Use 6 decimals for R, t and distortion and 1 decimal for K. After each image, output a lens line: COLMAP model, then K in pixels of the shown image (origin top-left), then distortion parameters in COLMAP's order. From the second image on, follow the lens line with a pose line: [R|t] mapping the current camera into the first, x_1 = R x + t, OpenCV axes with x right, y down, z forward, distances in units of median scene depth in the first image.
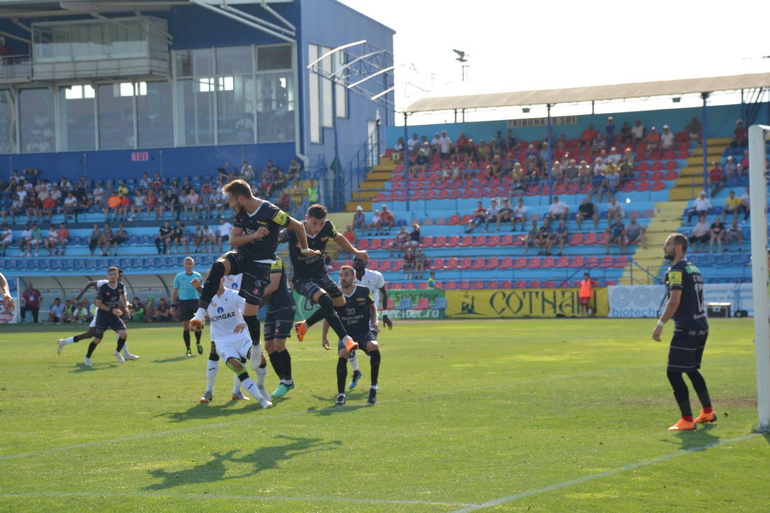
lens RADIAL K [[2166.2, 0, 388.2], [0, 2166.2, 256.9], [0, 0, 1]] dist [1.054493, 0.000000]
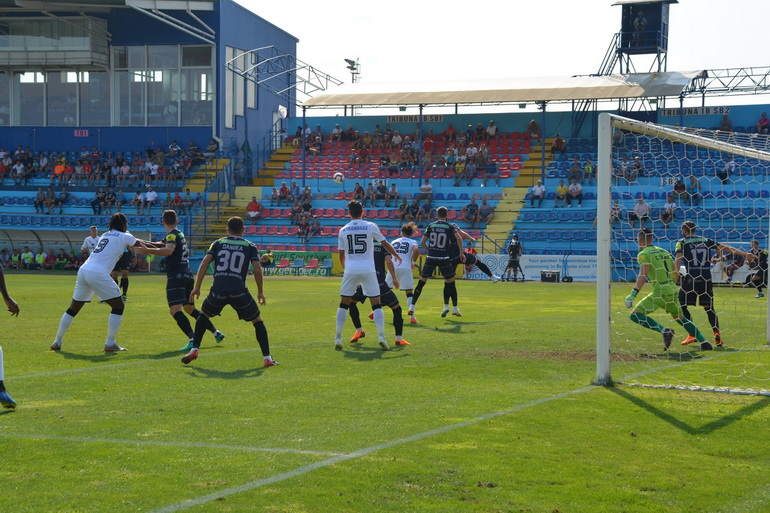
lens RADIAL K [[2166.2, 0, 381.4], [0, 2166.2, 251.9], [0, 0, 1]] dist [1.054493, 0.000000]
pose [[0.997918, 0.034488, 0.054509, -0.012569], [-0.035415, 0.999242, 0.016136, -0.005946], [-0.053911, -0.018032, 0.998383, -0.218644]]
